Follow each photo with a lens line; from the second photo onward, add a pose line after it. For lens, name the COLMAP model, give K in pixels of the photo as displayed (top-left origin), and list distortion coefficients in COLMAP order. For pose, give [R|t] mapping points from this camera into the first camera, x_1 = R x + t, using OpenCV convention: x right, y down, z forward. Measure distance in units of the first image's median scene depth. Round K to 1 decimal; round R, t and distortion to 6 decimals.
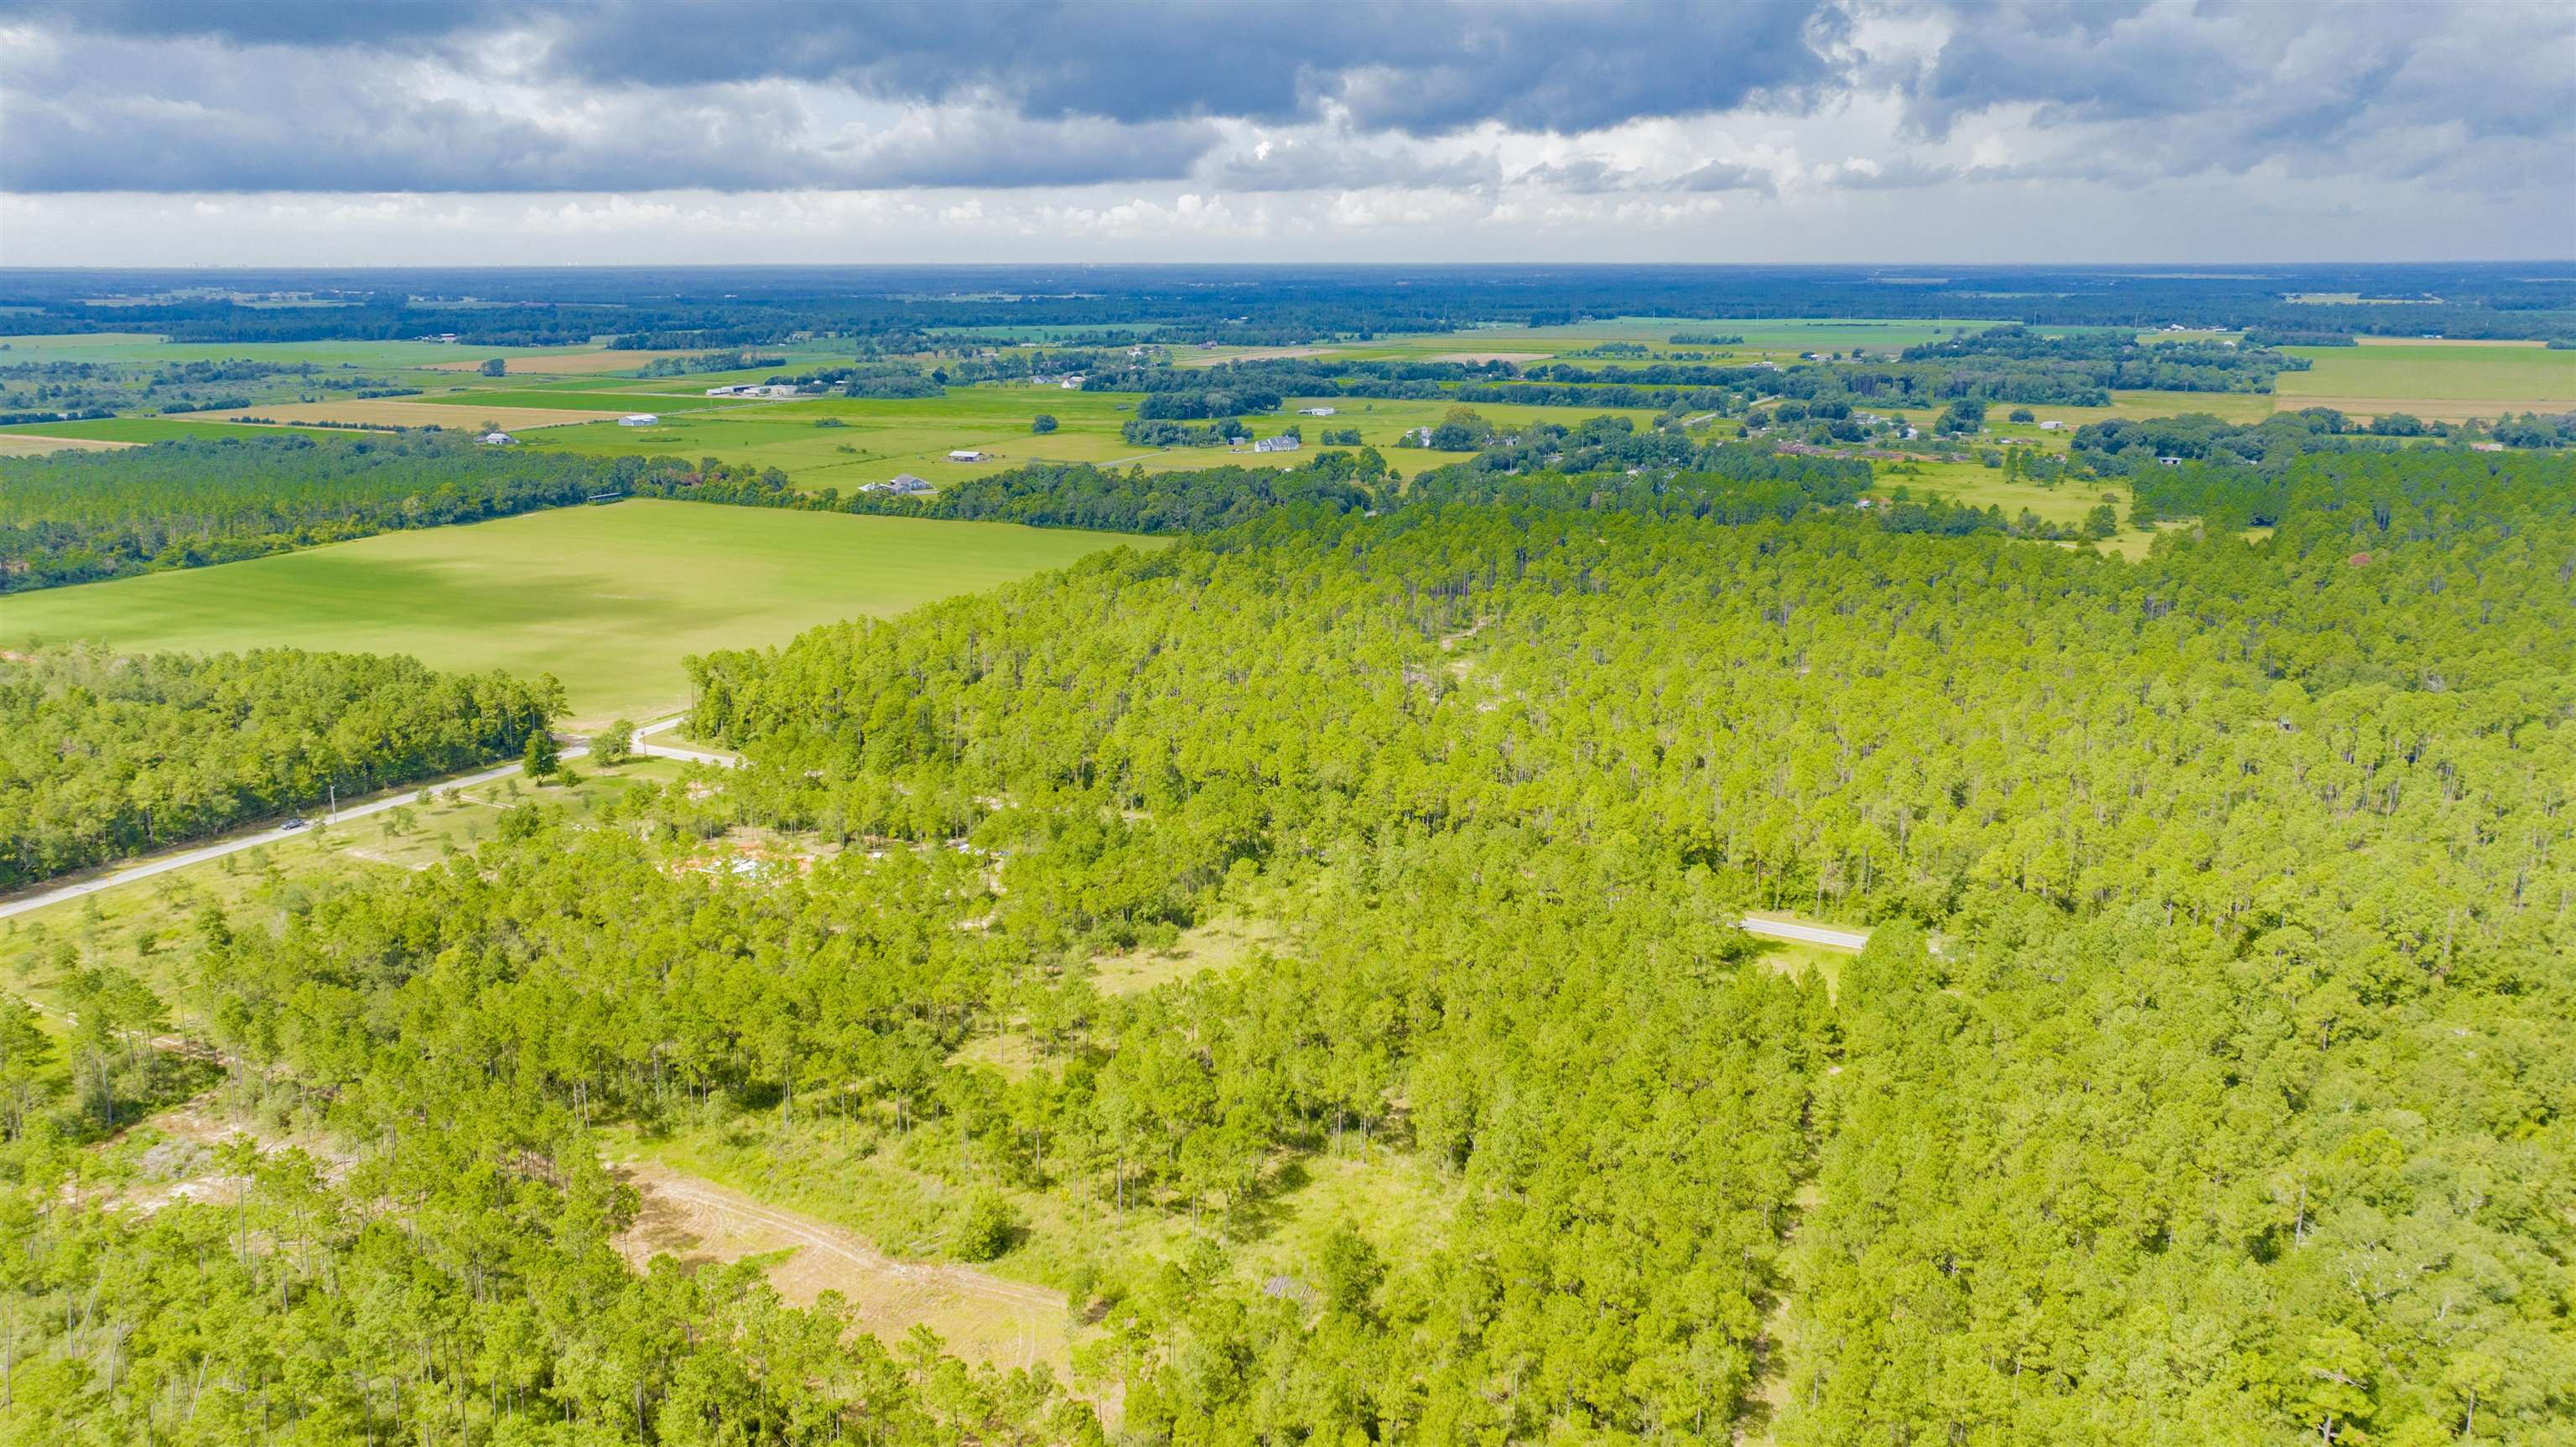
lens RADIAL K [[1857.0, 0, 1261.3], [0, 1857.0, 719.9], [0, 0, 1]] dist [-0.036922, 0.047523]
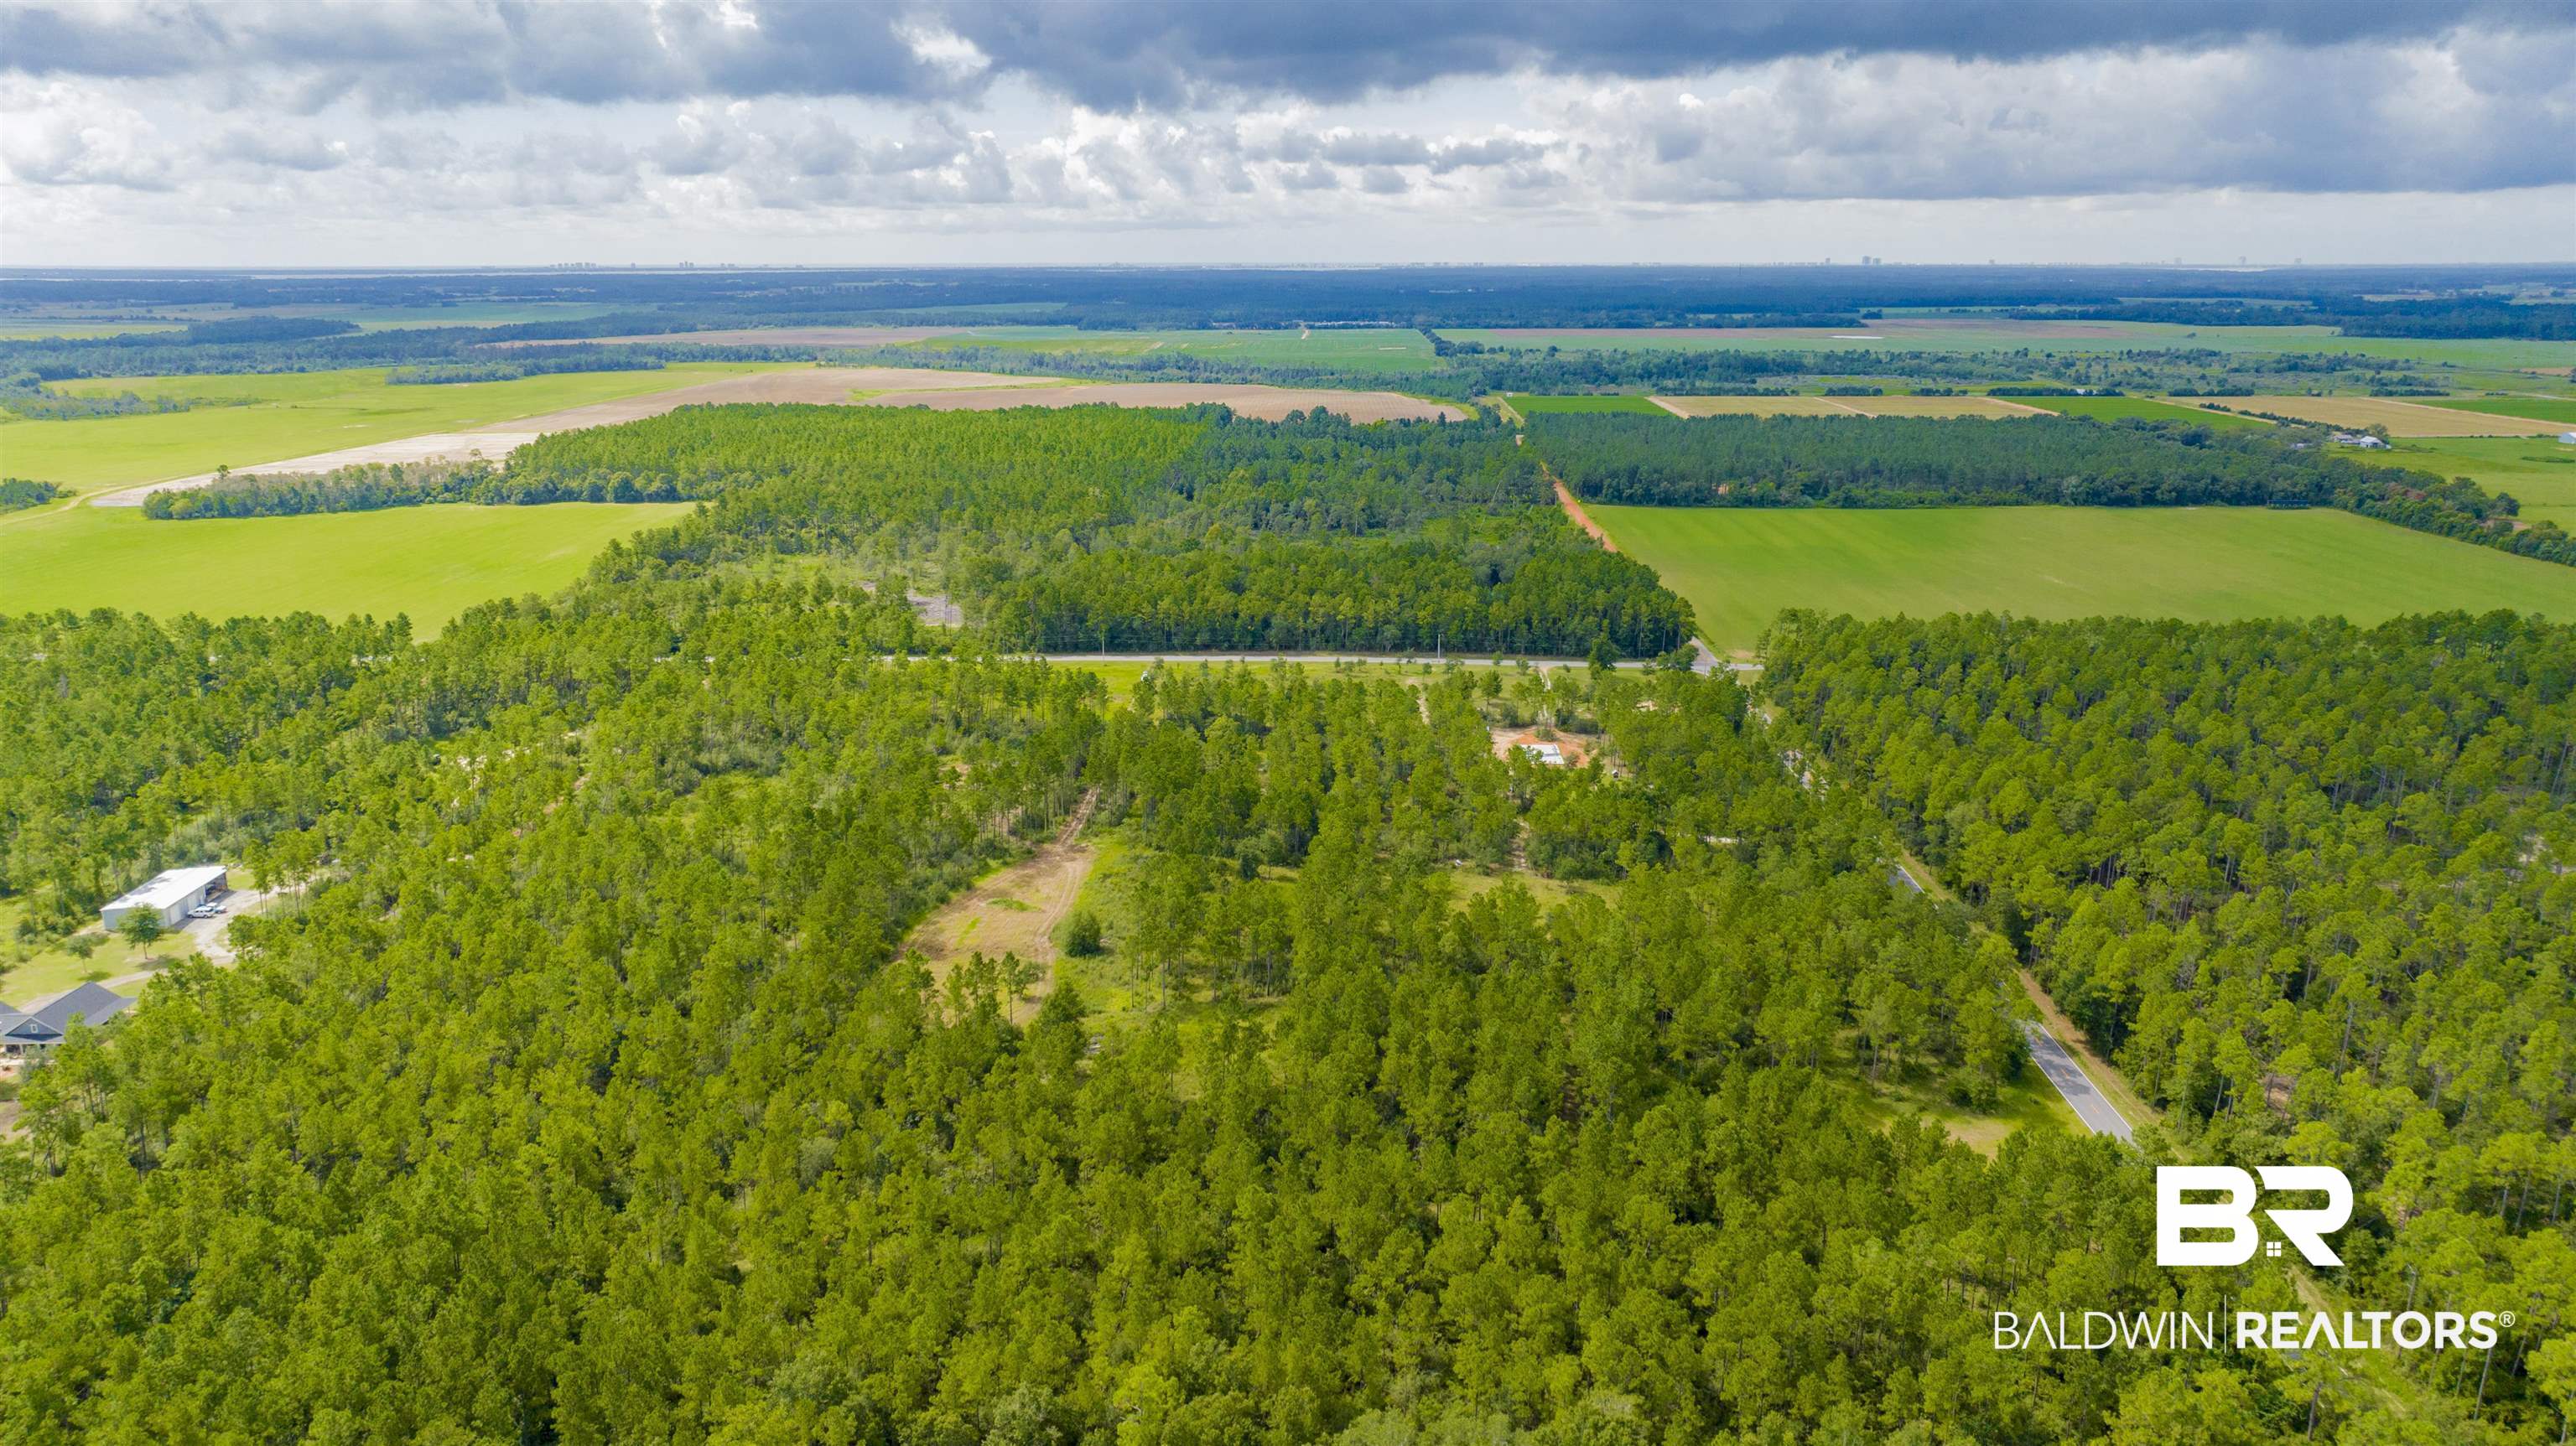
lens RADIAL K [[1816.2, 0, 1276.8], [0, 1816.2, 679.4], [0, 0, 1]] dist [-0.045691, 0.064962]
pose [[0.419634, 0.204956, -0.884251, 0.138798], [-0.216817, 0.968607, 0.121615, -0.015029], [0.881418, 0.140687, 0.450898, 0.059134]]
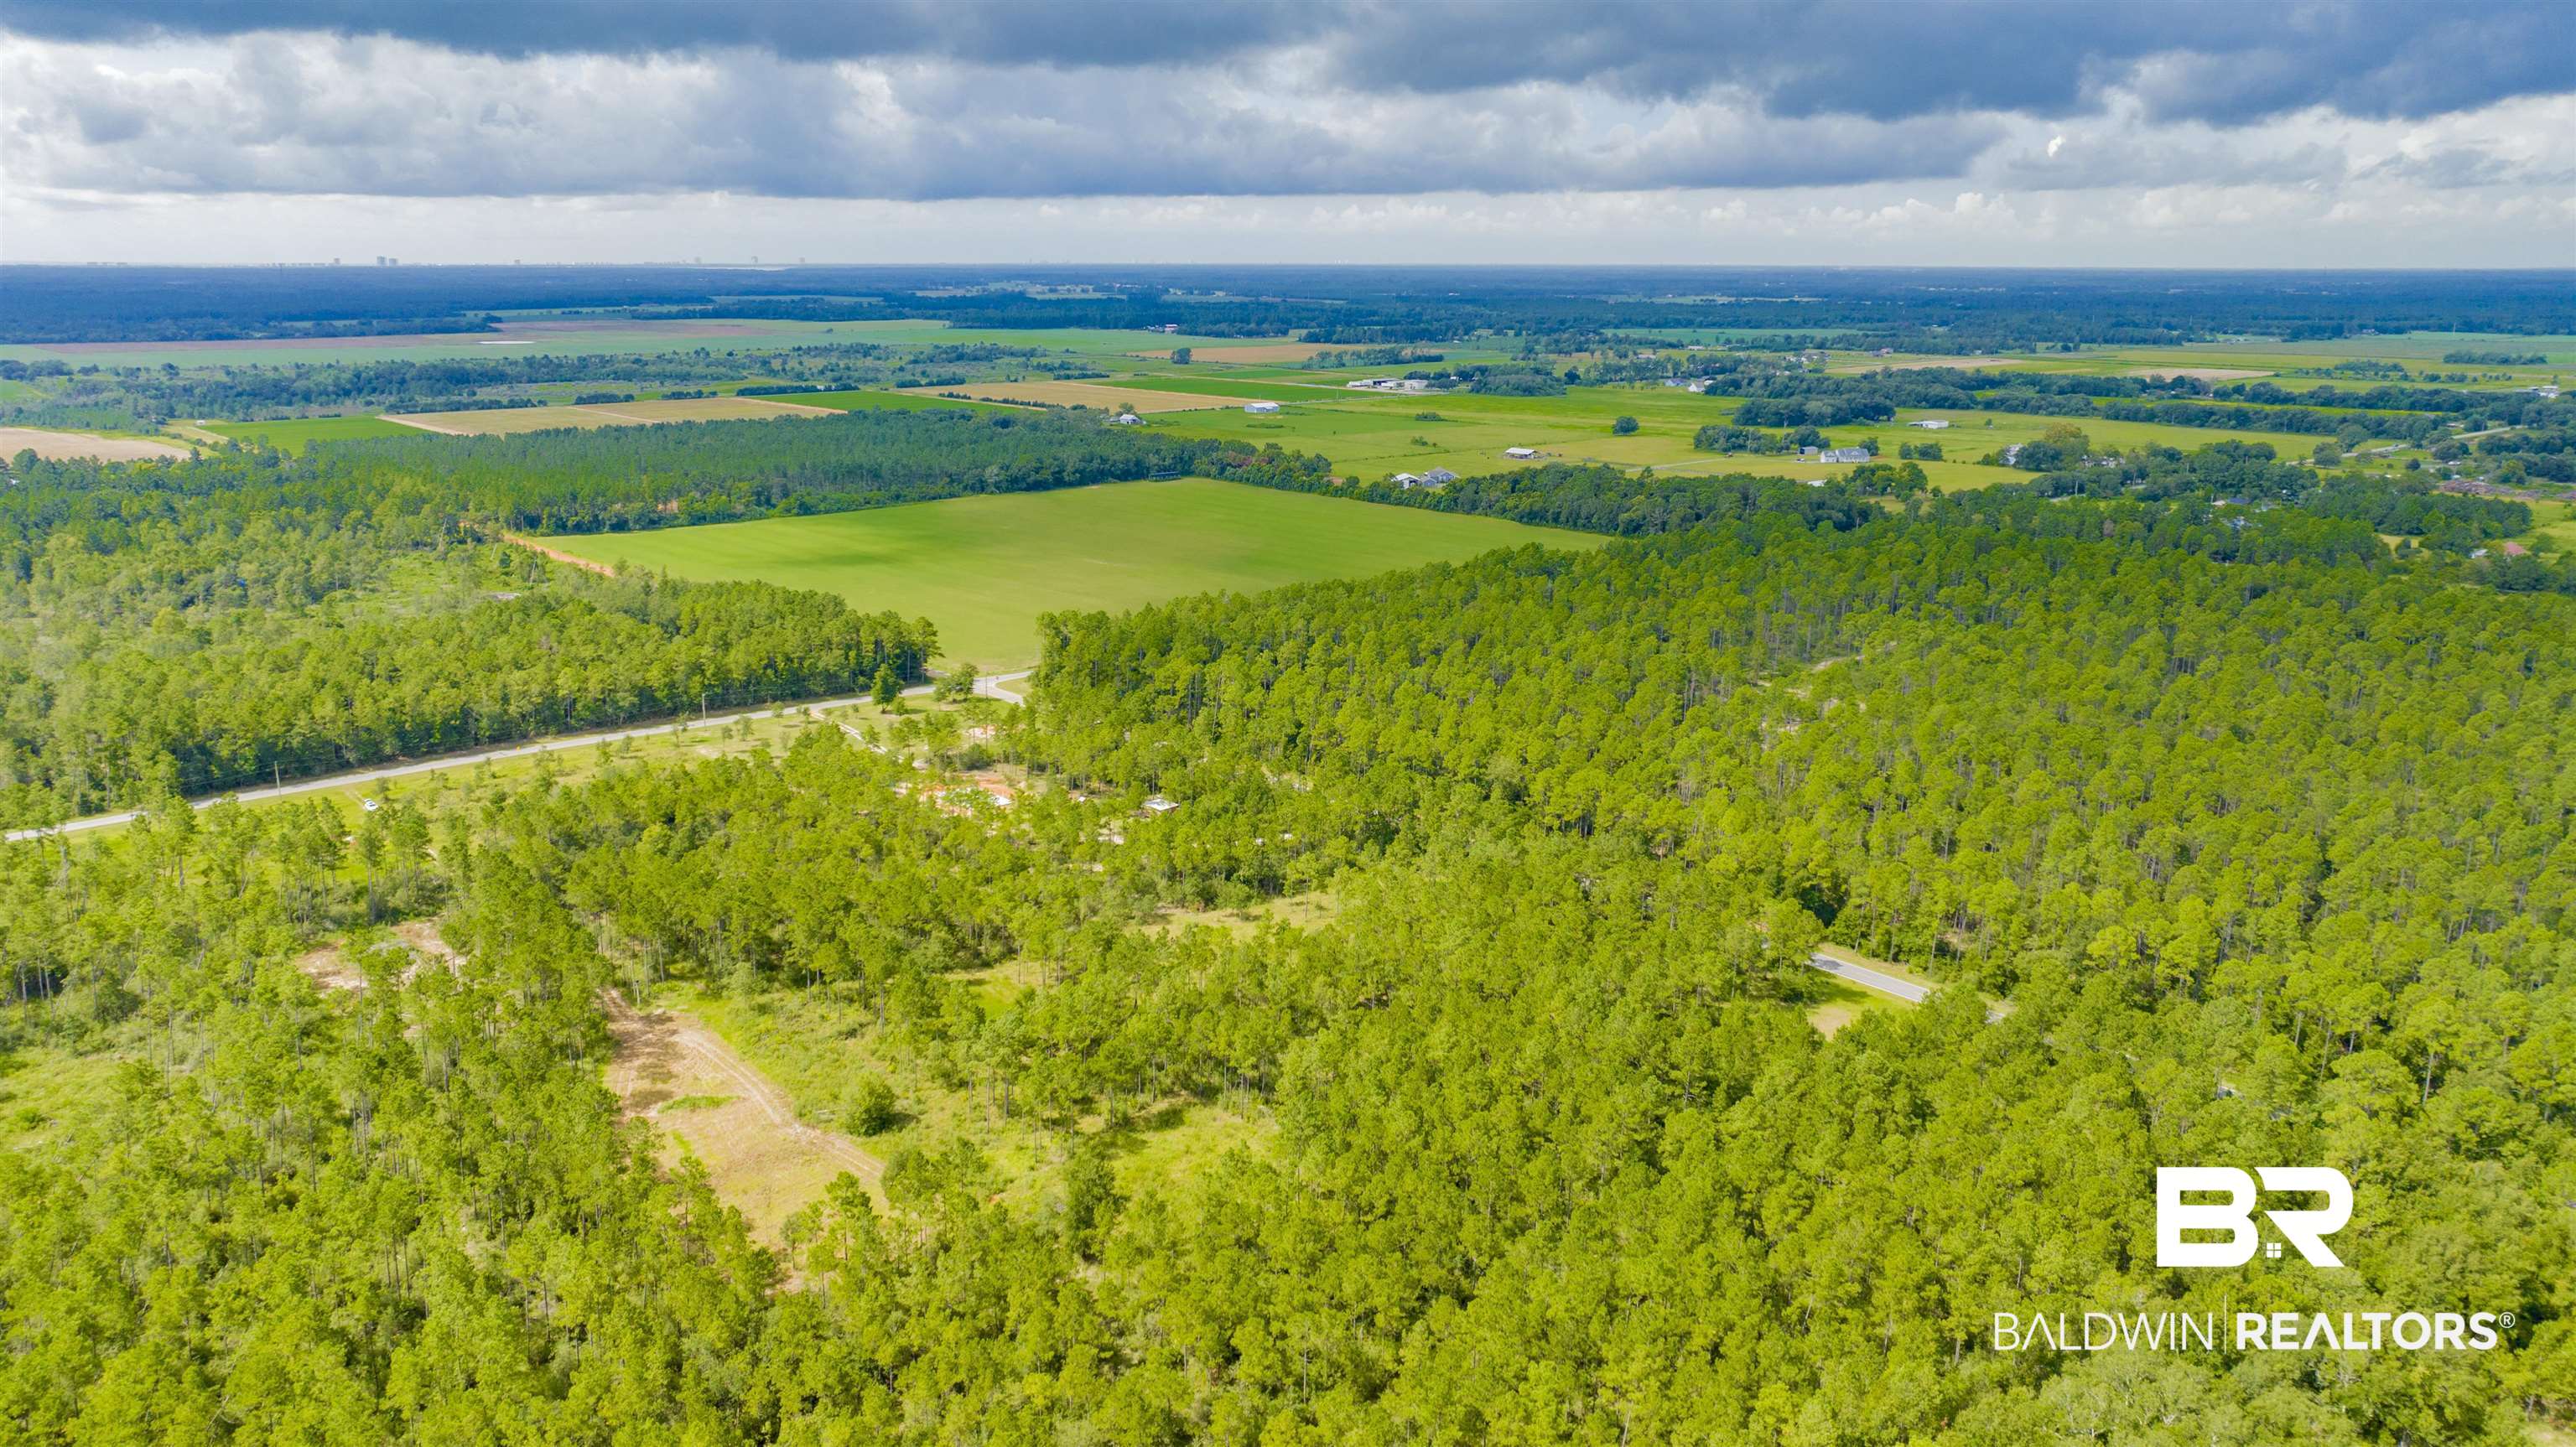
lens RADIAL K [[1857.0, 0, 1261.3], [0, 1857.0, 719.9], [0, 0, 1]] dist [-0.036922, 0.047523]
pose [[0.923582, 0.095699, -0.371264, 0.059126], [-0.095888, 0.995229, 0.017997, -0.000782], [0.371215, 0.018978, 0.928353, 0.003558]]
